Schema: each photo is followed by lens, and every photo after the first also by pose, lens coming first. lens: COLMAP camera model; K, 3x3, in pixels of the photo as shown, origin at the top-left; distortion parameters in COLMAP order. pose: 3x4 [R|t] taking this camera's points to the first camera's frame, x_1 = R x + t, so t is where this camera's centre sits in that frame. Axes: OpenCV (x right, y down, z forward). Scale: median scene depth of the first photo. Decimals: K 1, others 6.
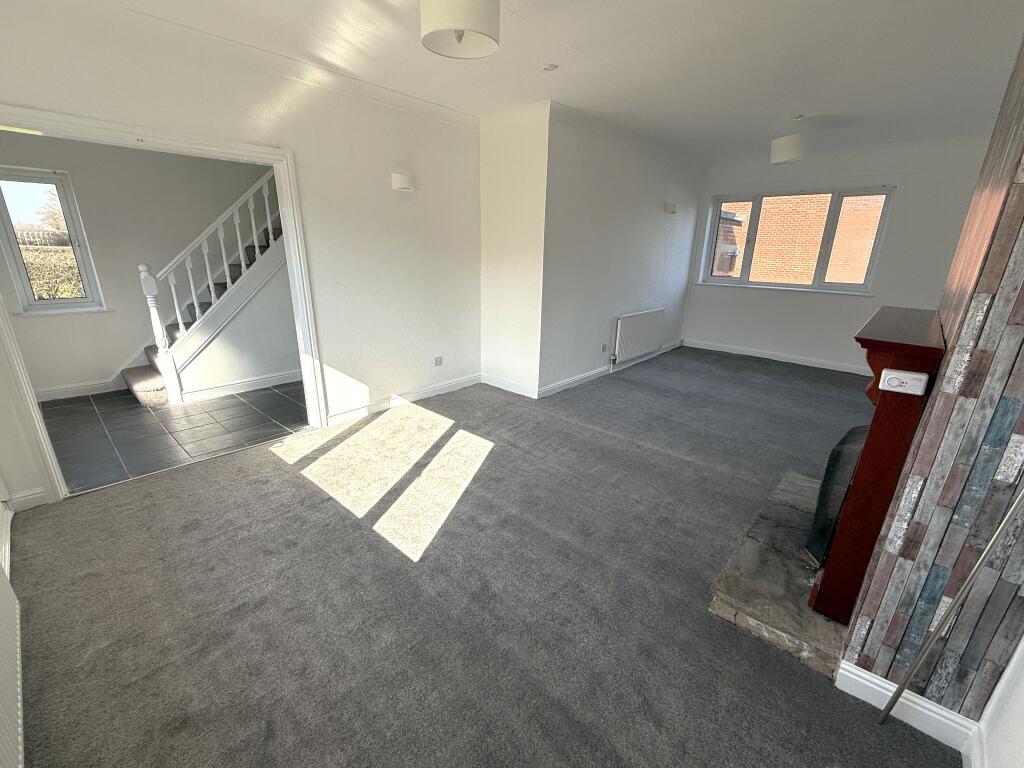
lens RADIAL K [[446.4, 0, 512.0], [0, 446.4, 384.0], [0, 0, 1]] dist [-0.000588, -0.000203]
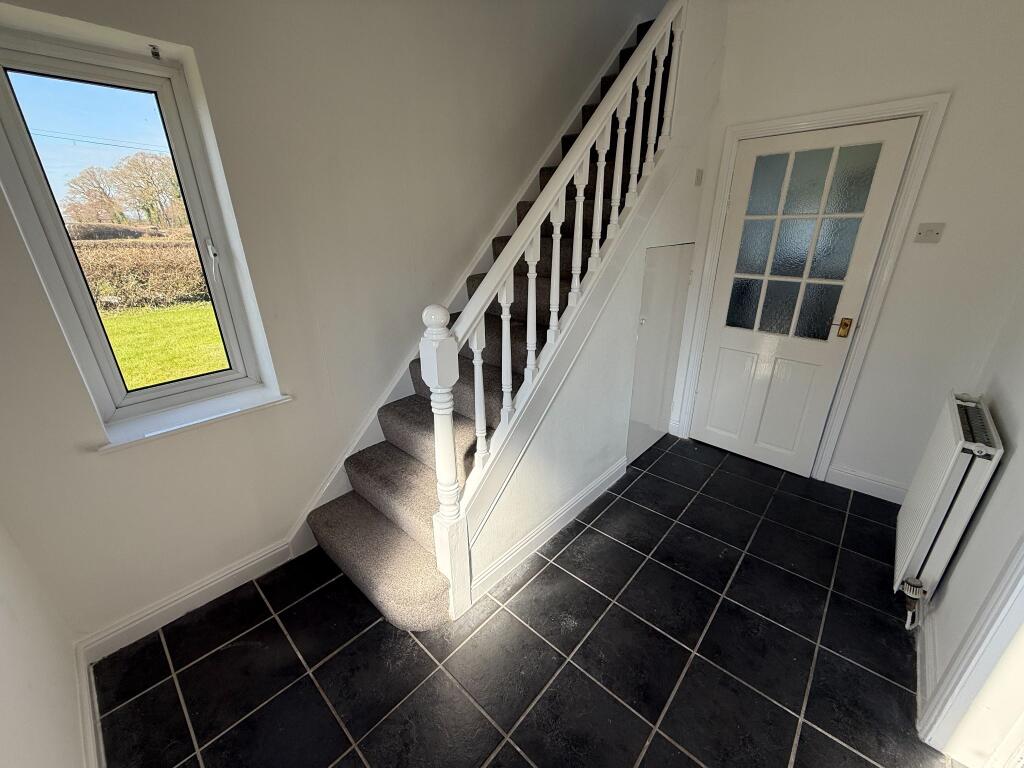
lens RADIAL K [[406.3, 0, 512.0], [0, 406.3, 384.0], [0, 0, 1]] dist [-0.001106, 0.000057]
pose [[0.999444, -0.022562, -0.024533, -0.702030], [0.024178, 0.997412, 0.067706, -0.212682], [0.022942, -0.068261, 0.997404, 0.631088]]
